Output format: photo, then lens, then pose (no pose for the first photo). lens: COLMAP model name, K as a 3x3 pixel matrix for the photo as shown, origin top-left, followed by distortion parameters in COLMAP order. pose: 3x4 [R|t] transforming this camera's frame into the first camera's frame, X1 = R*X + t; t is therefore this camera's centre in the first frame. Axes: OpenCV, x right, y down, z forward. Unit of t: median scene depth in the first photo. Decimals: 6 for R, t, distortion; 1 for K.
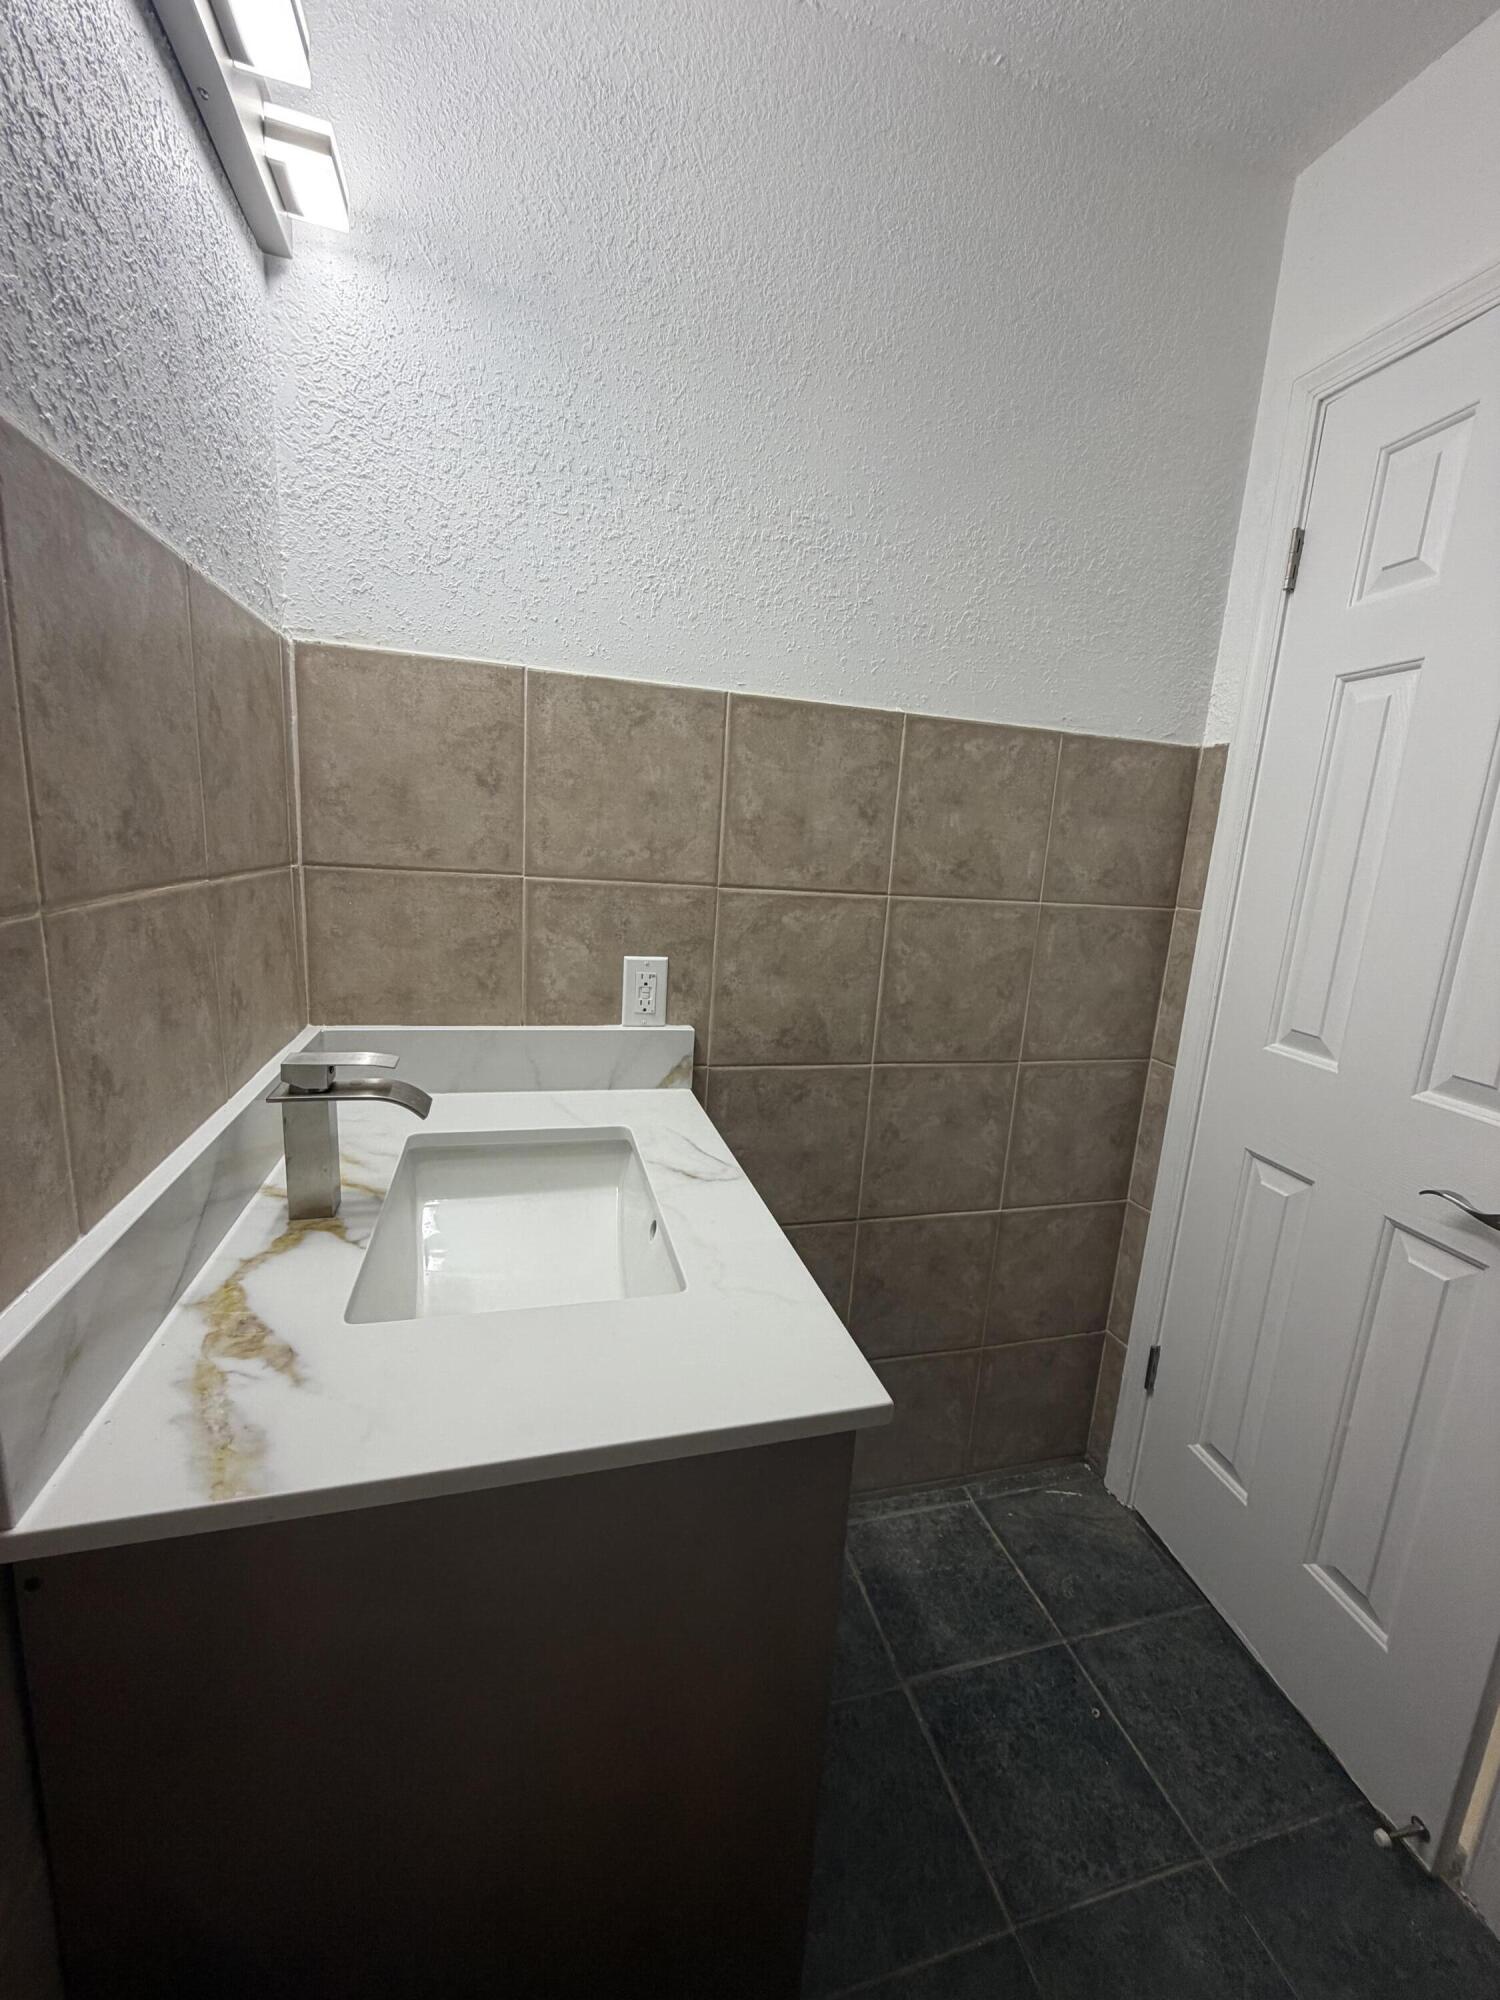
lens RADIAL K [[795.5, 0, 747.5], [0, 795.5, 989.9], [0, 0, 1]] dist [-0.002064, -0.000009]
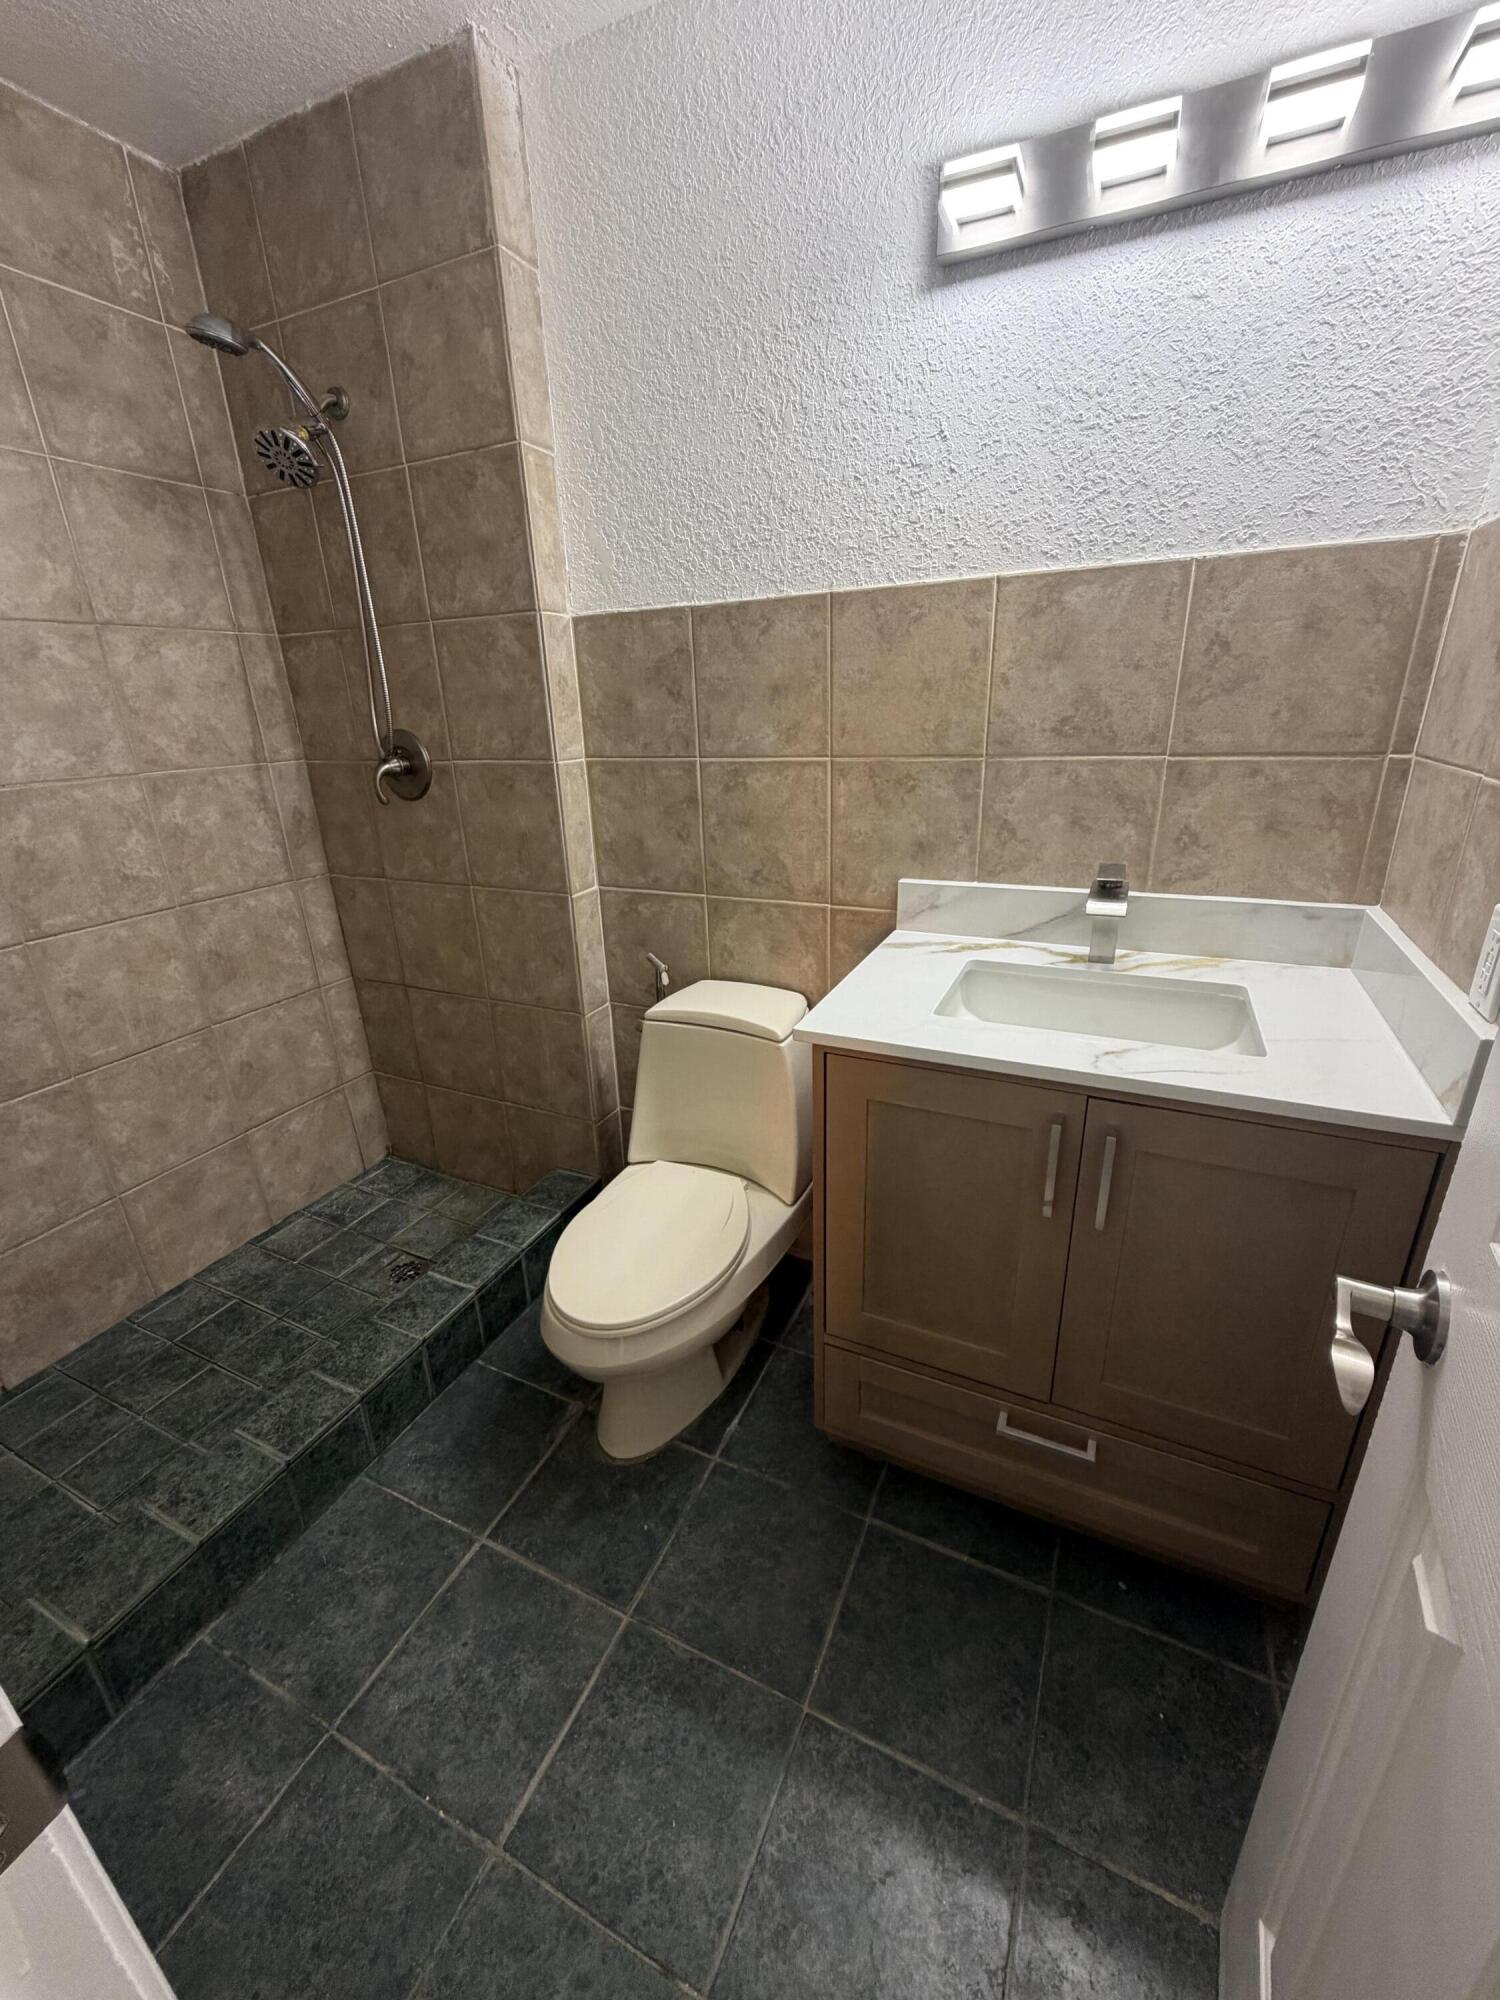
lens RADIAL K [[795.5, 0, 755.7], [0, 795.5, 1003.6], [0, 0, 1]] dist [-0.002064, -0.000009]
pose [[-0.650745, 0.225390, -0.725073, 1.473456], [-0.149422, 0.898241, 0.413324, -0.282111], [0.744449, 0.377310, -0.550848, 1.792741]]
